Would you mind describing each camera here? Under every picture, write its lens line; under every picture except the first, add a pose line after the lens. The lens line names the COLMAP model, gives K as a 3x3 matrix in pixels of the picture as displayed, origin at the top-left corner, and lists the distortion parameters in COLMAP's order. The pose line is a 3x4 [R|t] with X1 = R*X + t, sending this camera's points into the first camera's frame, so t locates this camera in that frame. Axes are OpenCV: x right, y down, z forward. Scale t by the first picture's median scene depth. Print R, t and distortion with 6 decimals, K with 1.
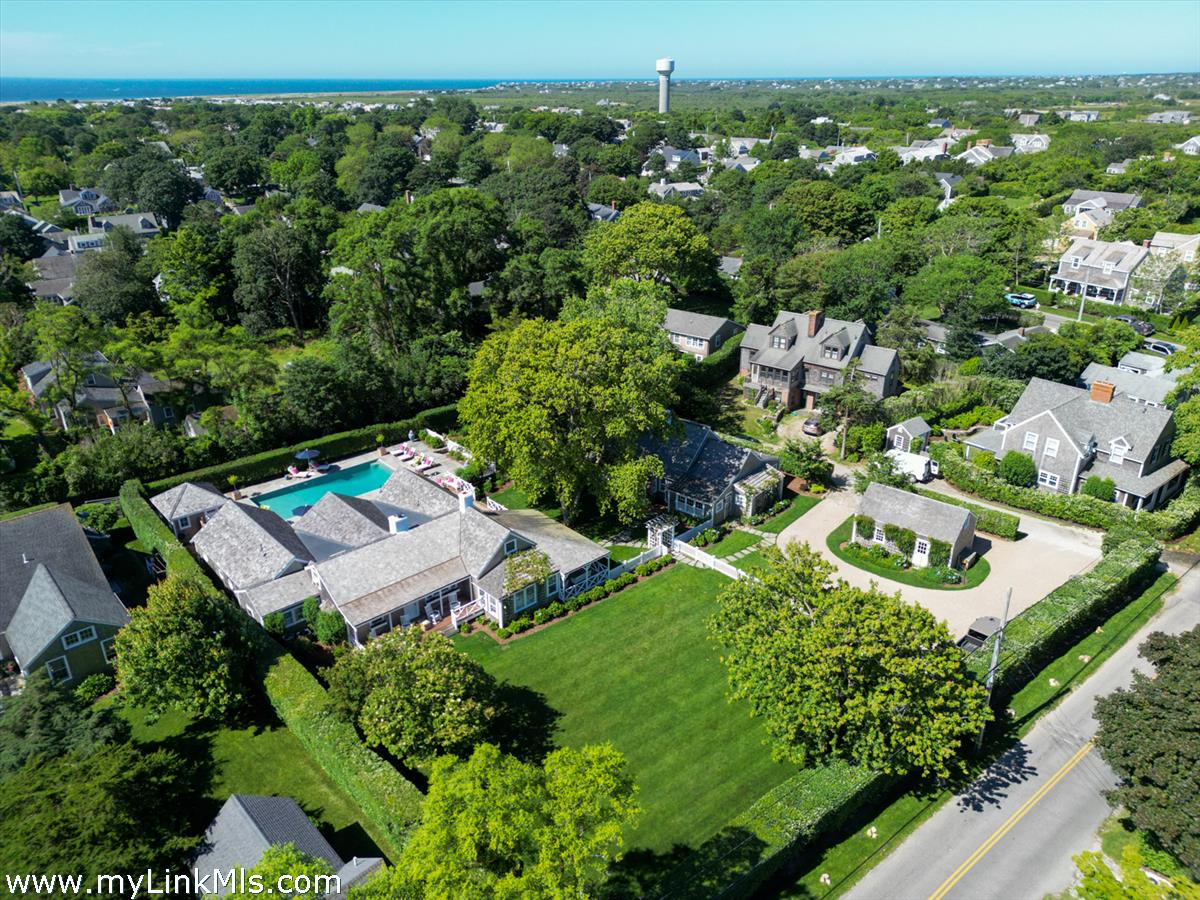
lens RADIAL K [[836.6, 0, 600.0], [0, 836.6, 450.0], [0, 0, 1]] dist [0.034283, -0.008034]
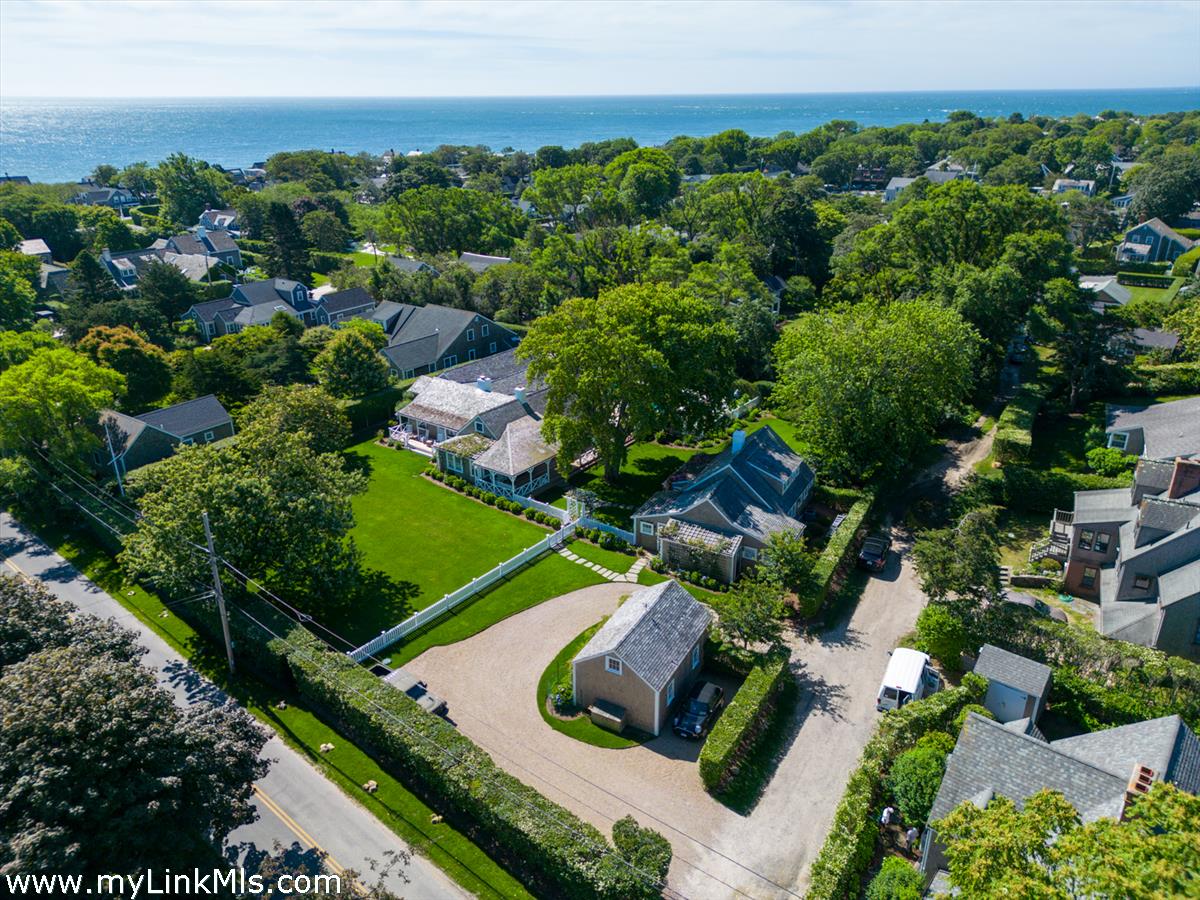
lens RADIAL K [[836.6, 0, 600.0], [0, 836.6, 450.0], [0, 0, 1]] dist [0.034283, -0.008034]
pose [[0.202866, 0.389072, -0.898593, 0.913206], [-0.392416, 0.873064, 0.289427, -0.245668], [0.897137, 0.293907, 0.329793, 0.654542]]
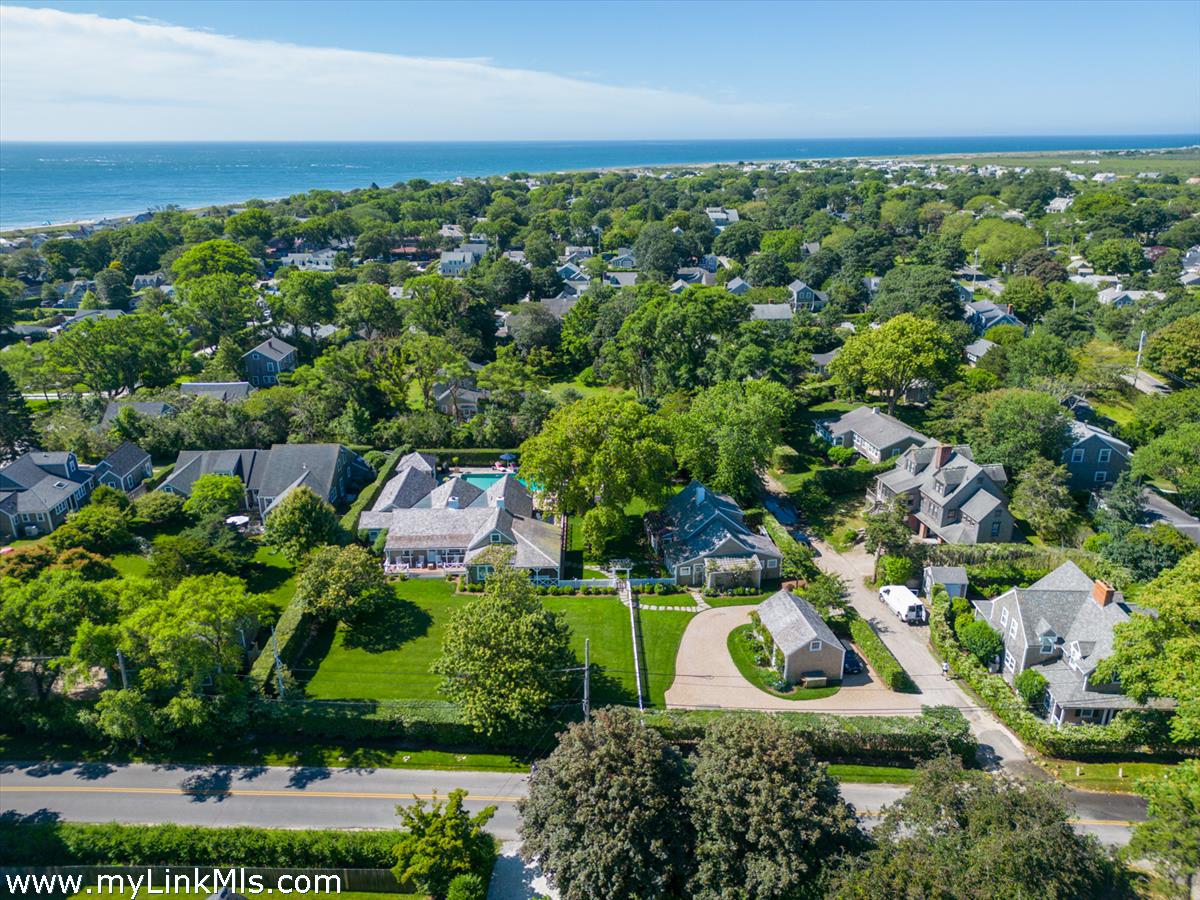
lens RADIAL K [[836.6, 0, 600.0], [0, 836.6, 450.0], [0, 0, 1]] dist [0.034283, -0.008034]
pose [[0.760122, 0.229021, -0.608083, 0.767912], [-0.264814, 0.963770, 0.031957, -0.111400], [0.593370, 0.136738, 0.793230, -0.070222]]
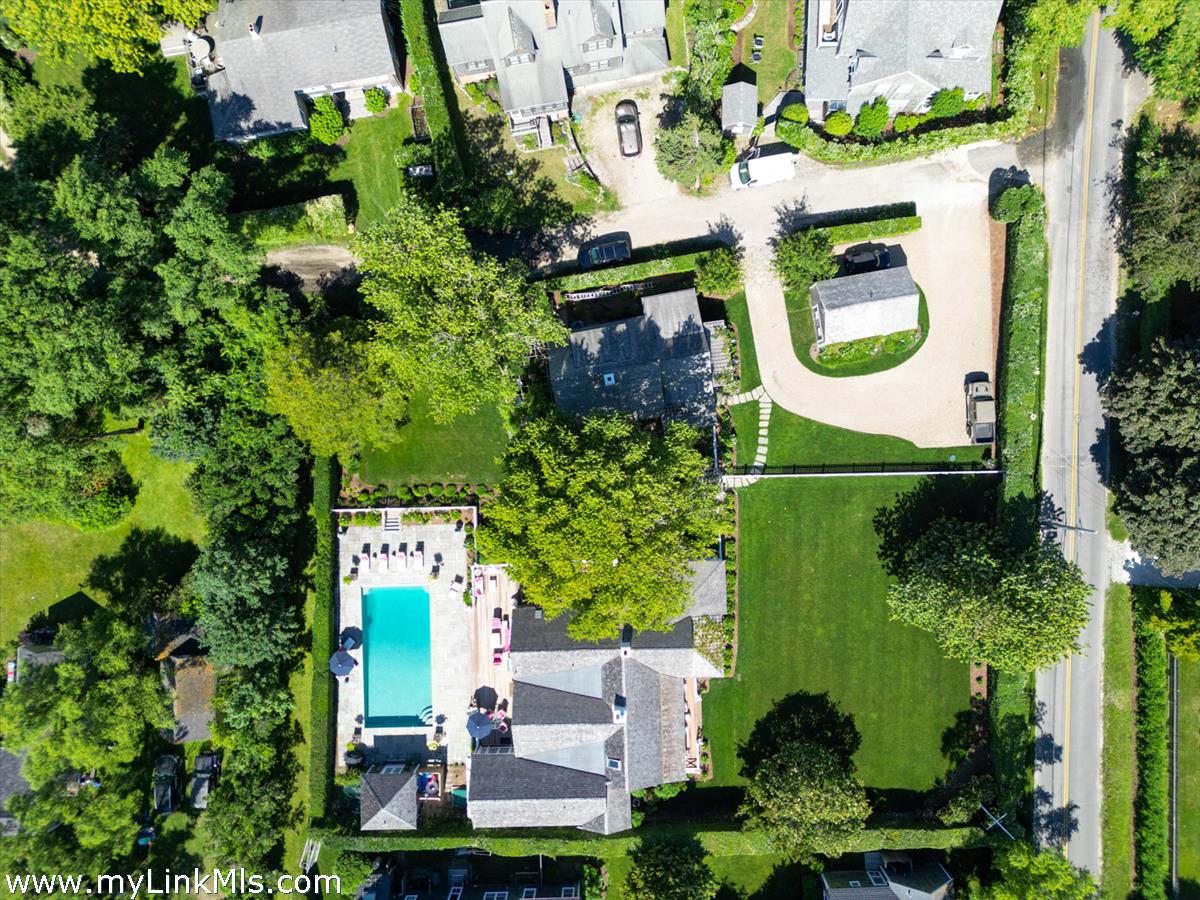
lens RADIAL K [[836.6, 0, 600.0], [0, 836.6, 450.0], [0, 0, 1]] dist [0.034283, -0.008034]
pose [[0.645949, -0.763070, -0.021762, 0.037564], [0.332138, 0.255263, 0.908034, -0.924318], [-0.687338, -0.593771, 0.418332, 0.649281]]
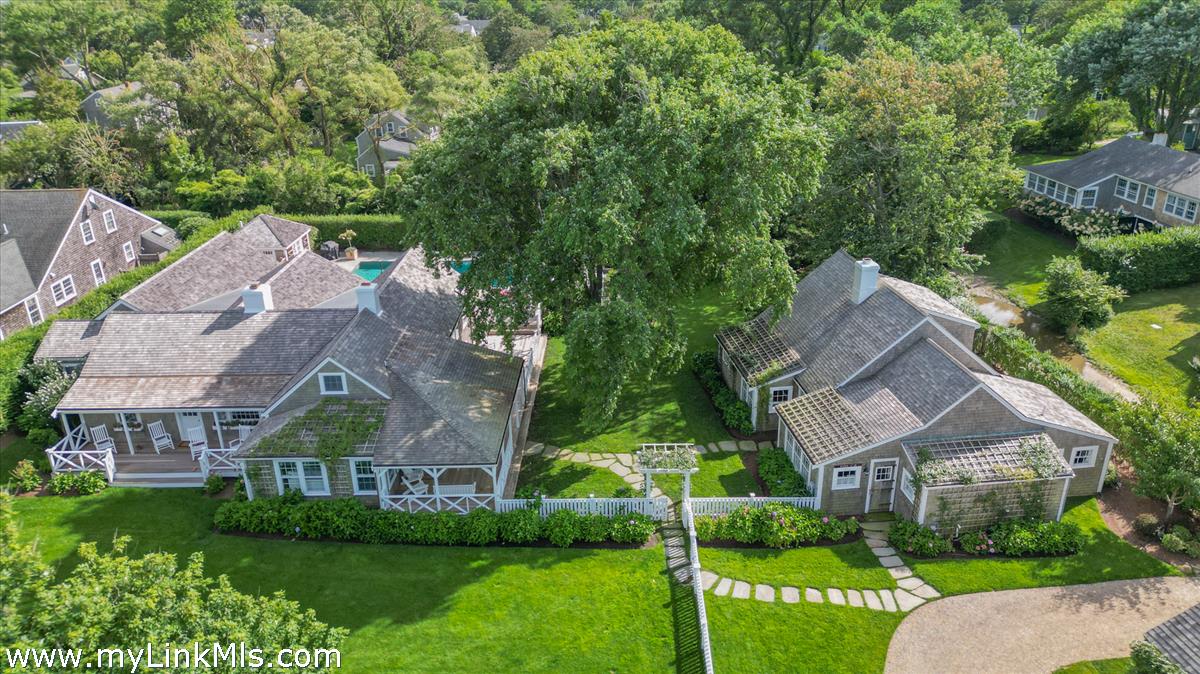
lens RADIAL K [[821.6, 0, 600.0], [0, 821.6, 337.0], [0, 0, 1]] dist [0.060552, 0.000595]
pose [[0.736582, 0.262258, -0.623432, 0.307915], [-0.262633, 0.960337, 0.093683, -0.010792], [0.623274, 0.094729, 0.776245, 0.585028]]
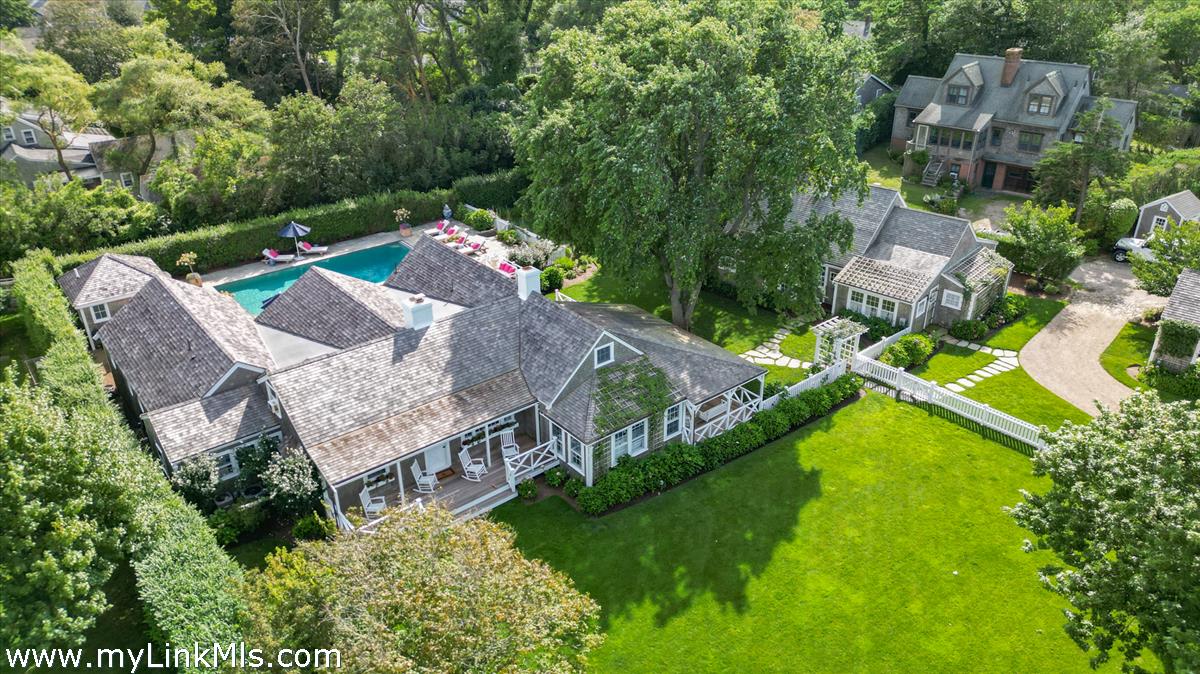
lens RADIAL K [[821.6, 0, 600.0], [0, 821.6, 337.0], [0, 0, 1]] dist [0.060552, 0.000595]
pose [[0.998754, 0.022810, -0.044380, -0.072841], [-0.020263, 0.998167, 0.057025, 0.059679], [0.045599, -0.056055, 0.997386, 0.361543]]
